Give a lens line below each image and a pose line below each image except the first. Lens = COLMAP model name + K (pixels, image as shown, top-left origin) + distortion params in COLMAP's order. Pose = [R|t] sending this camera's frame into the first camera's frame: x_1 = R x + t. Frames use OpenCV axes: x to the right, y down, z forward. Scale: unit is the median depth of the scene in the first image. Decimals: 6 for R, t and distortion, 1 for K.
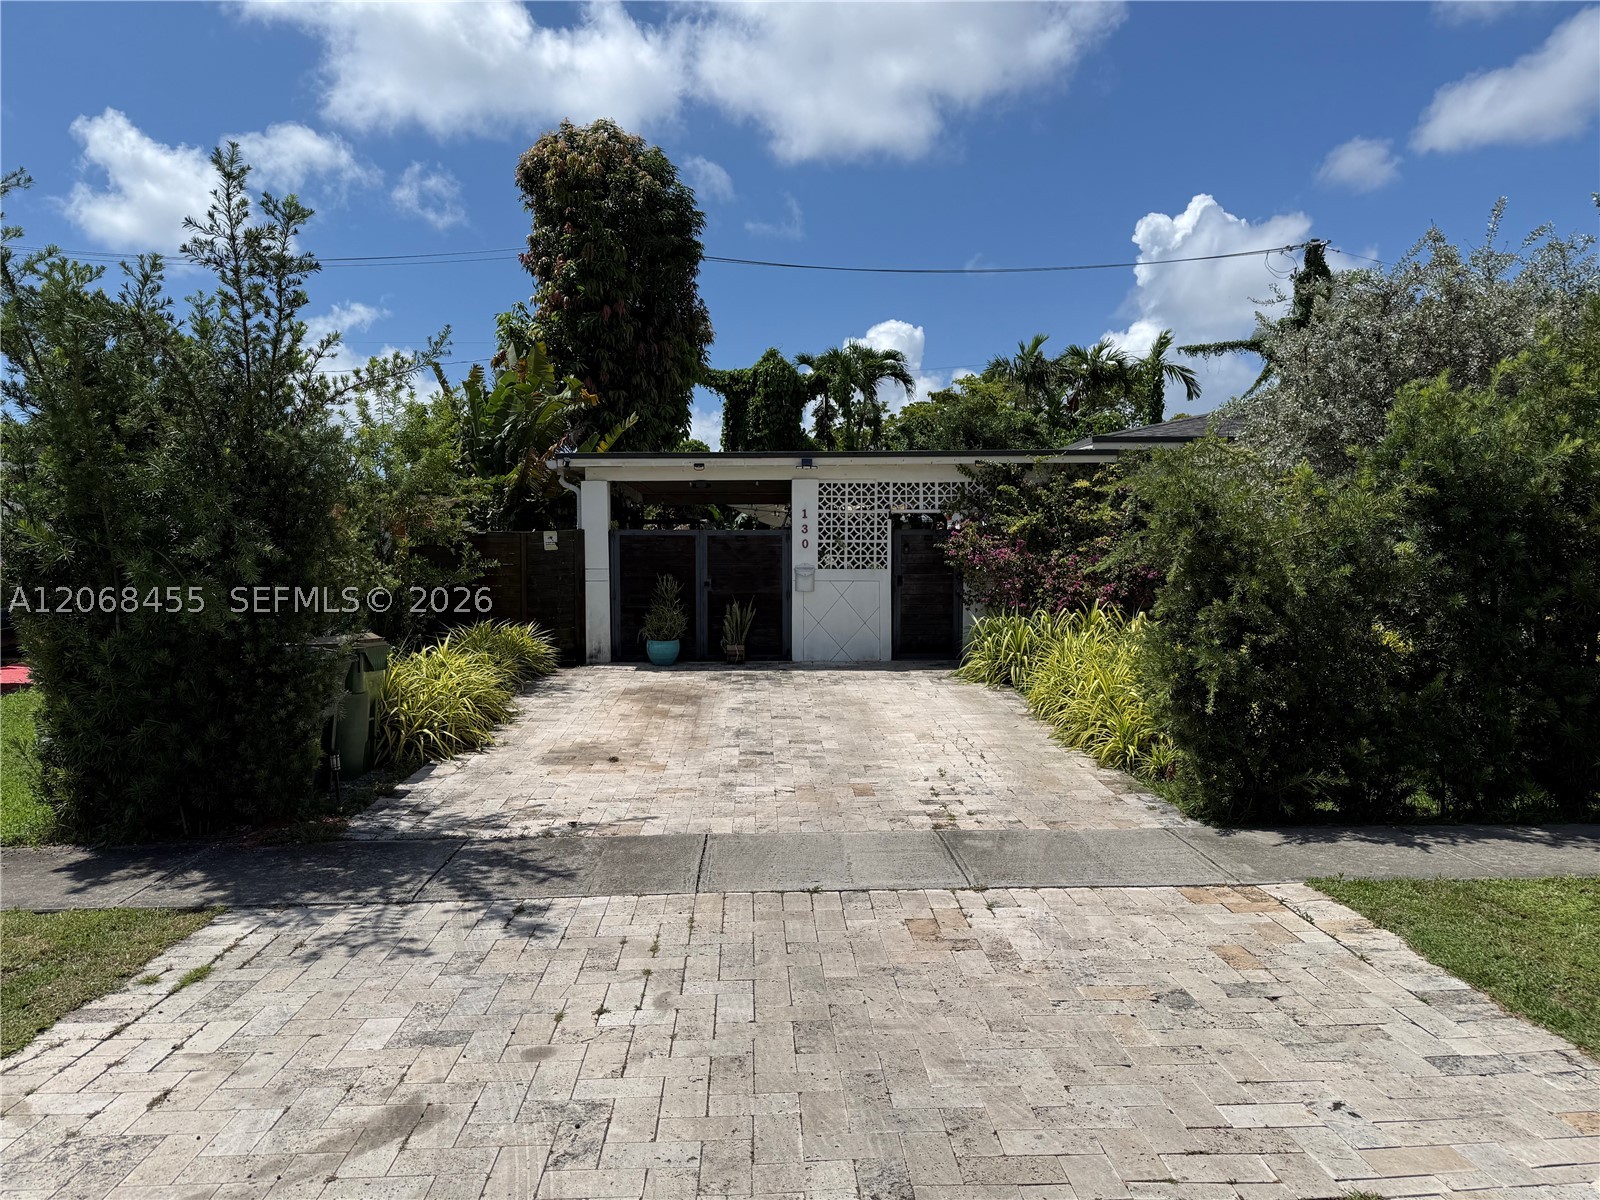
lens RADIAL K [[1071.4, 0, 800.0], [0, 1071.4, 600.0], [0, 0, 1]] dist [0.124256, -0.194717]
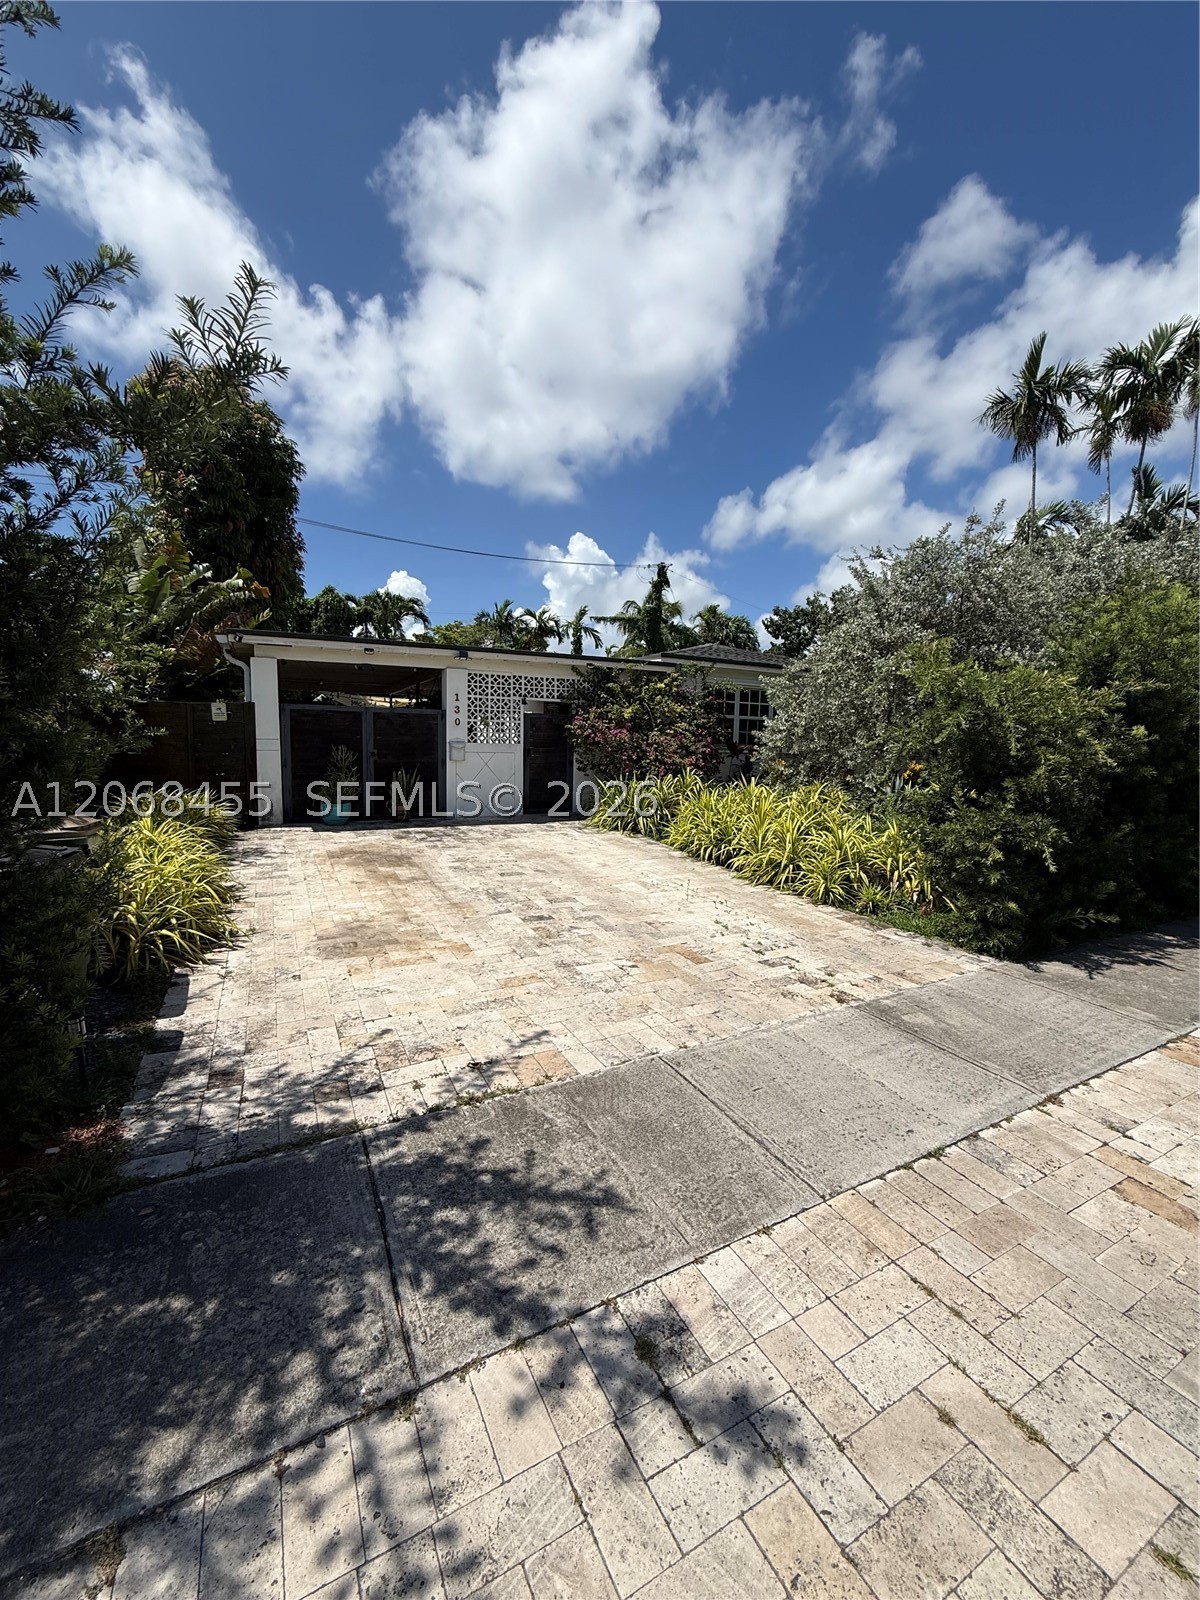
lens RADIAL K [[628.2, 0, 600.0], [0, 628.2, 800.0], [0, 0, 1]] dist [-0.007719, 0.000746]
pose [[0.907293, -0.020340, 0.420007, -0.158557], [-0.002735, 0.998523, 0.054262, -0.002678], [-0.420491, -0.050380, 0.905897, 0.289570]]
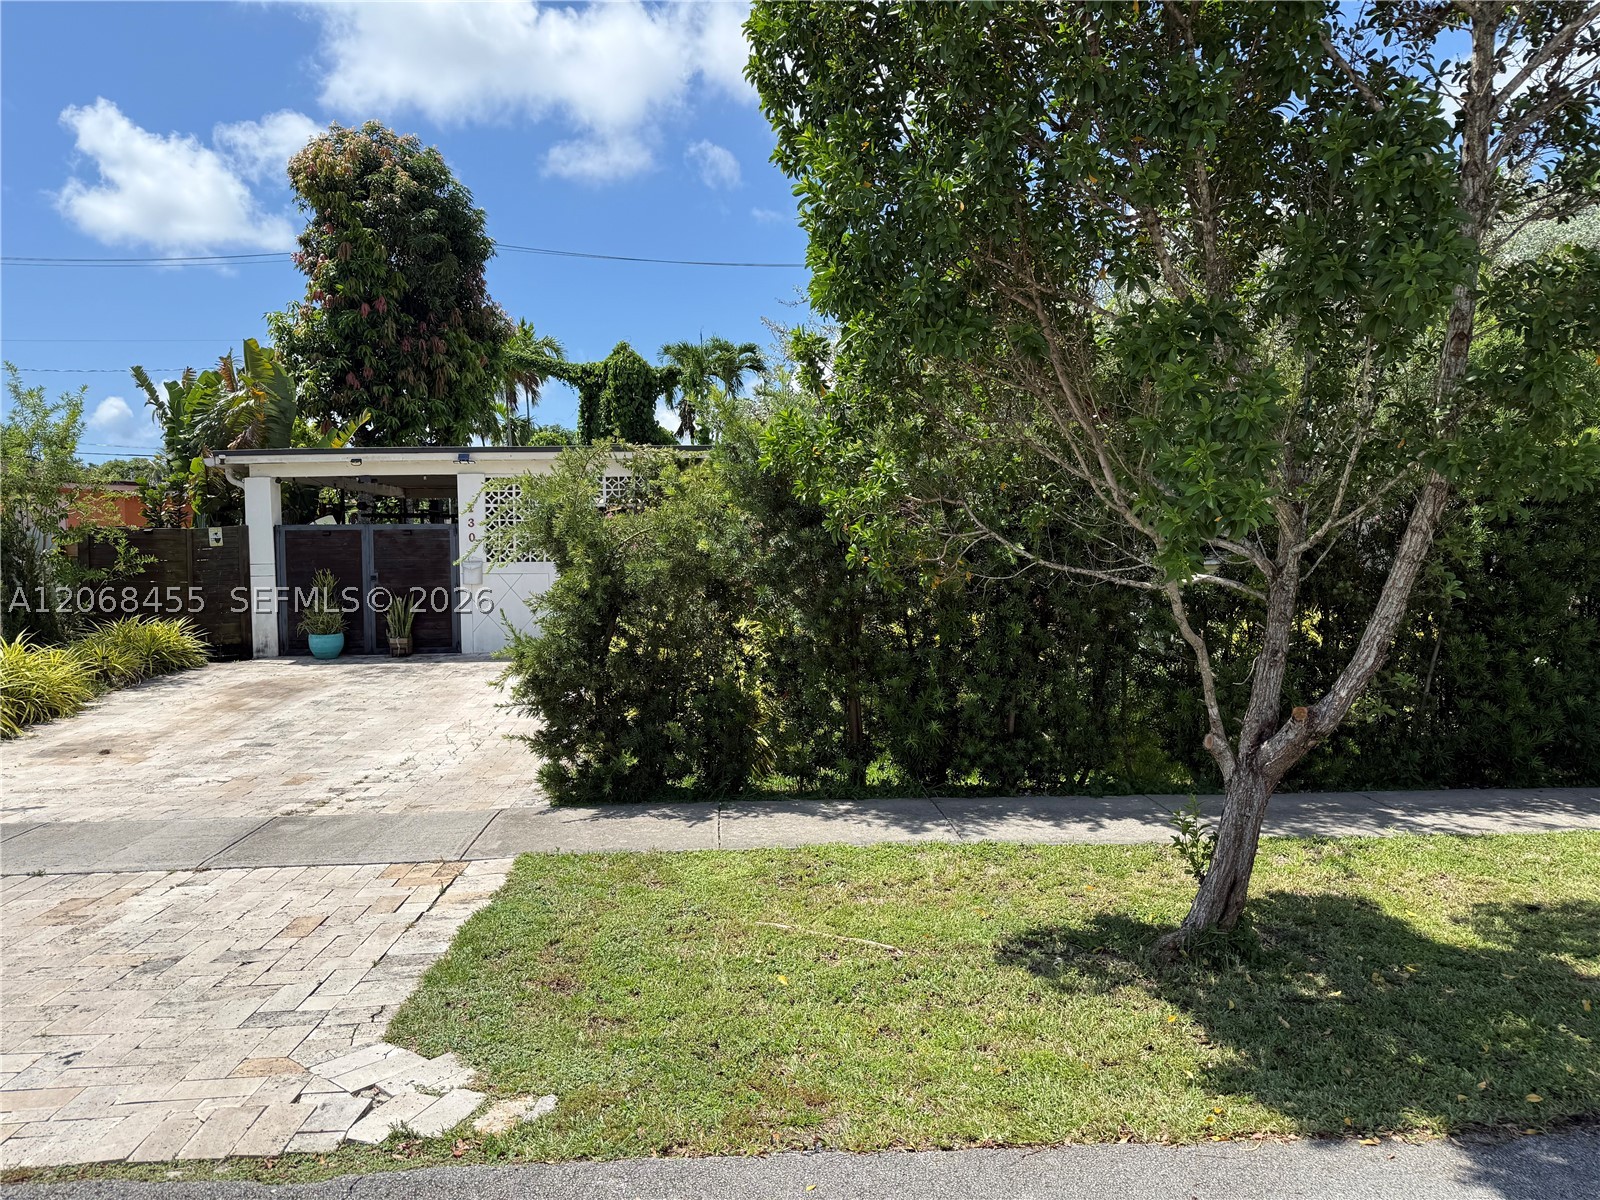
lens RADIAL K [[1070.3, 0, 800.0], [0, 1070.3, 600.0], [0, 0, 1]] dist [0.002518, -0.035113]
pose [[0.999367, -0.008866, 0.034438, 0.295387], [0.008536, 0.999917, 0.009692, -0.000636], [-0.034522, -0.009392, 0.999360, -0.023308]]
